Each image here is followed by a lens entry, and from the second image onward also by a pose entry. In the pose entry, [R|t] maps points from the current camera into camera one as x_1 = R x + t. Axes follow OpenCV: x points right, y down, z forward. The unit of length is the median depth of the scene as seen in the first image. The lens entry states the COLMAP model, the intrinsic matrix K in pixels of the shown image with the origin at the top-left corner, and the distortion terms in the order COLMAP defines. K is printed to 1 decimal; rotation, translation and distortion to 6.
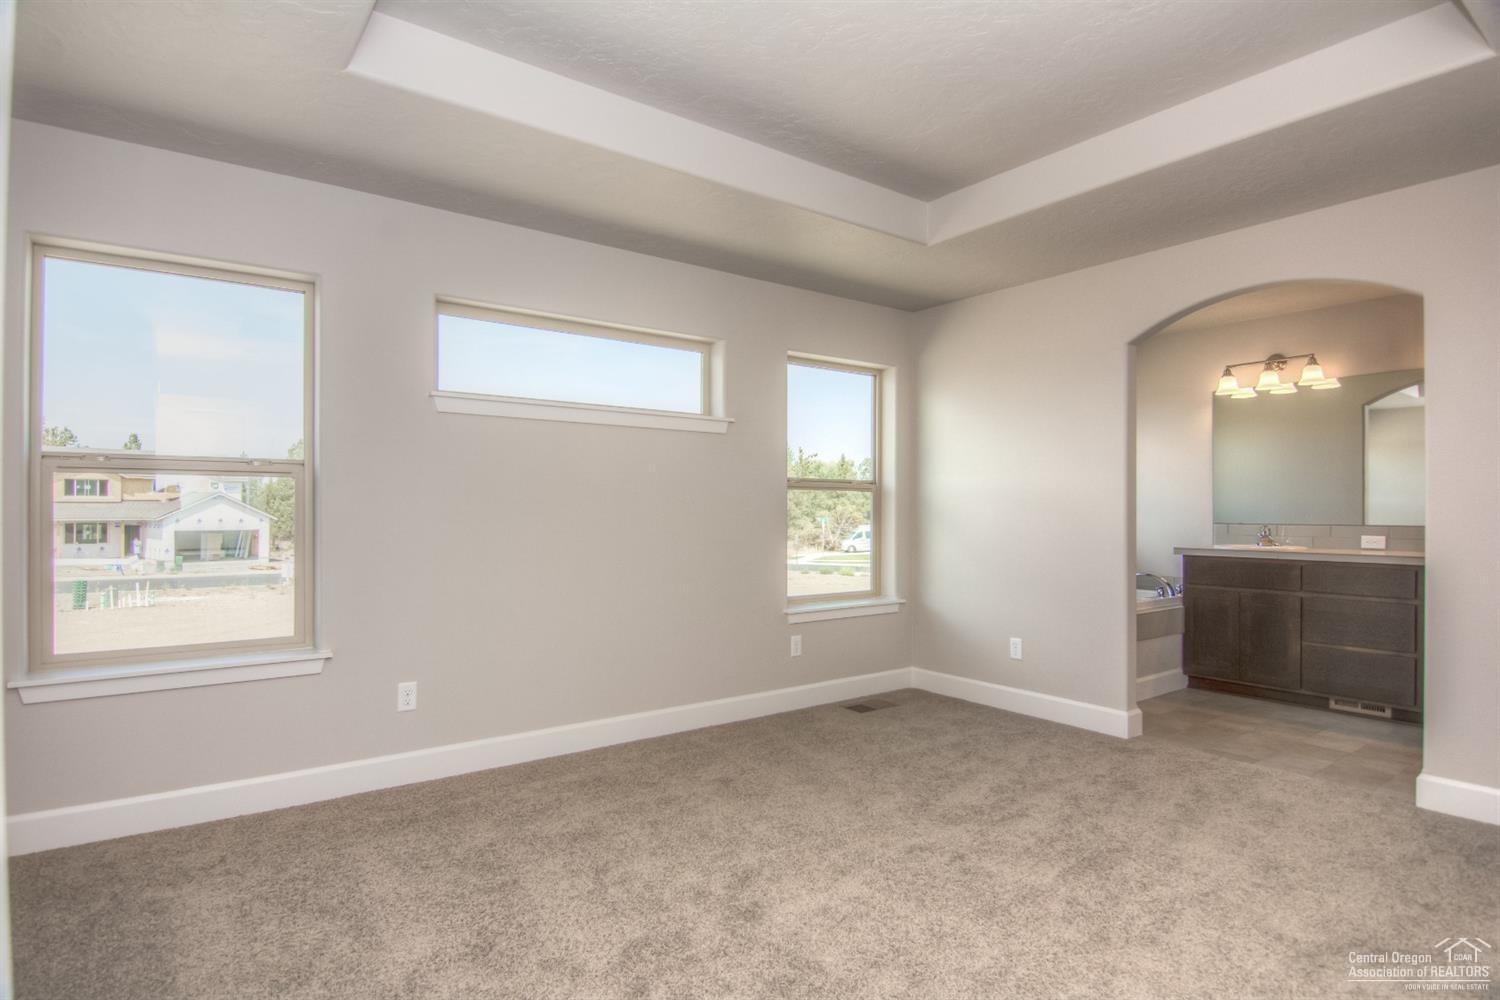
lens RADIAL K [[807.3, 0, 785.8], [0, 807.3, 504.4], [0, 0, 1]] dist [-0.001569, -0.000945]
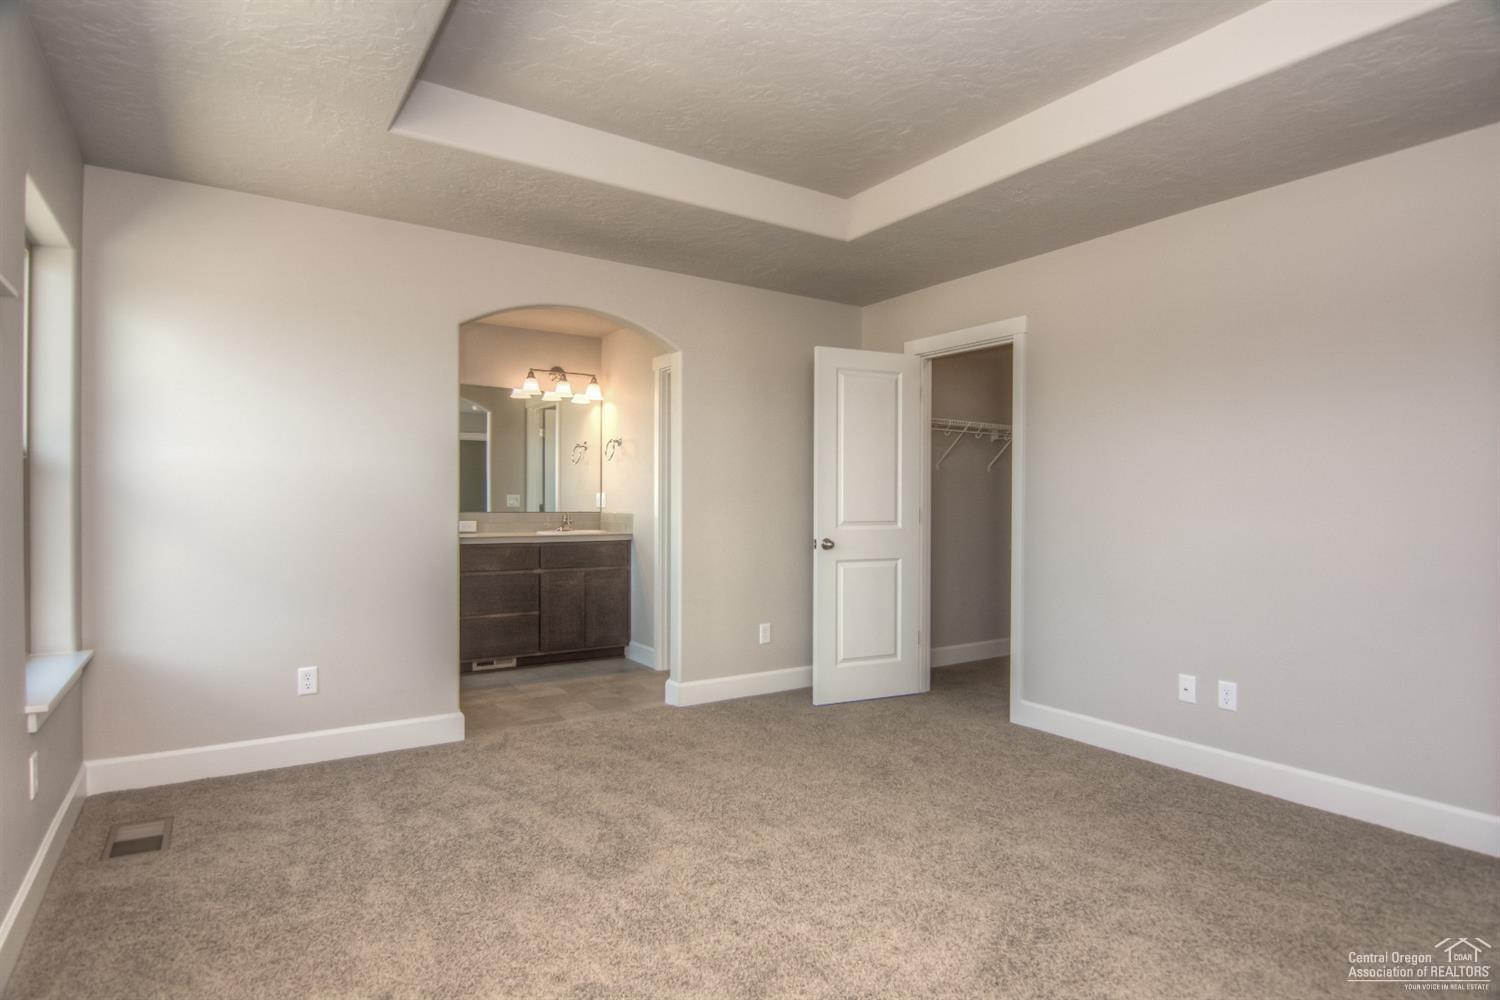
lens RADIAL K [[793.2, 0, 724.8], [0, 793.2, 505.0], [0, 0, 1]] dist [-0.002249, -0.000827]
pose [[0.102030, -0.007140, 0.994756, -0.498757], [-0.011571, 0.999898, 0.008363, 0.001135], [-0.994714, -0.012364, 0.101937, 0.627691]]
